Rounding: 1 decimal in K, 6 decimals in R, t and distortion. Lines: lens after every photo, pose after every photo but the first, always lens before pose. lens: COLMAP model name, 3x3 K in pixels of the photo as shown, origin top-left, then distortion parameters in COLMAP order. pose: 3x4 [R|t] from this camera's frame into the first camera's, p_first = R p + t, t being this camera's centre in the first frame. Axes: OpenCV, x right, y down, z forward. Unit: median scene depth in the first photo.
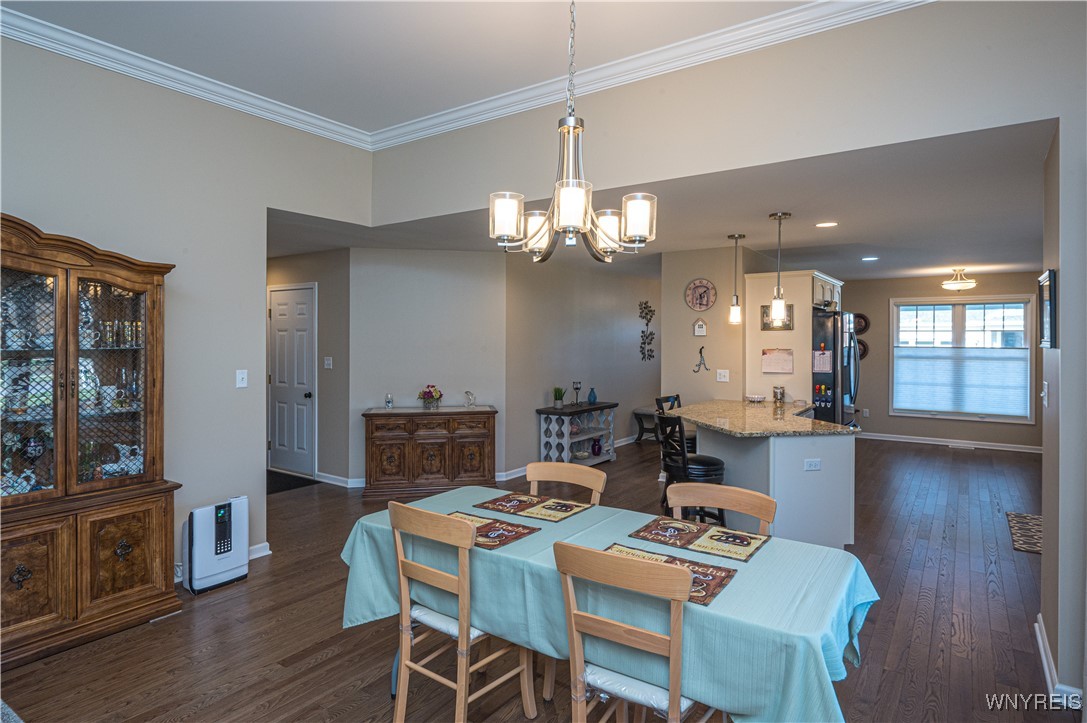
lens RADIAL K [[598.0, 0, 550.5], [0, 598.0, 337.7], [0, 0, 1]] dist [-0.001539, -0.000139]
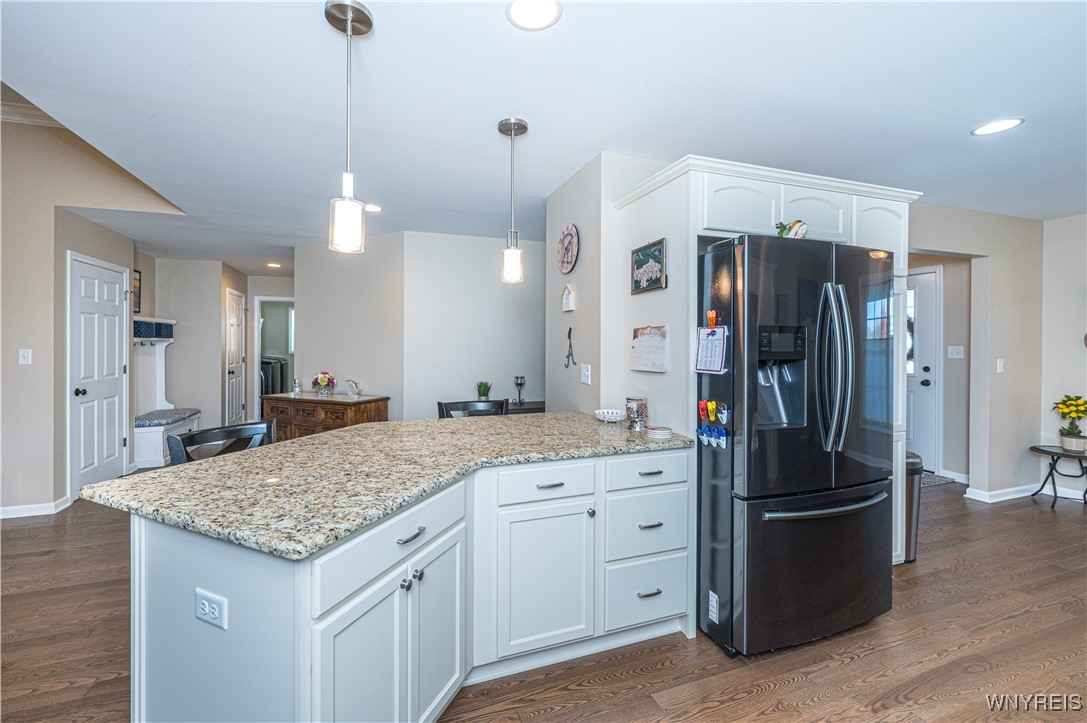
lens RADIAL K [[446.9, 0, 542.8], [0, 446.9, 342.6], [0, 0, 1]] dist [-0.000431, -0.000051]
pose [[0.842861, -0.002517, -0.538126, 0.520028], [0.002575, 0.999996, -0.000643, 0.033211], [0.538125, -0.000844, 0.842864, 0.611599]]
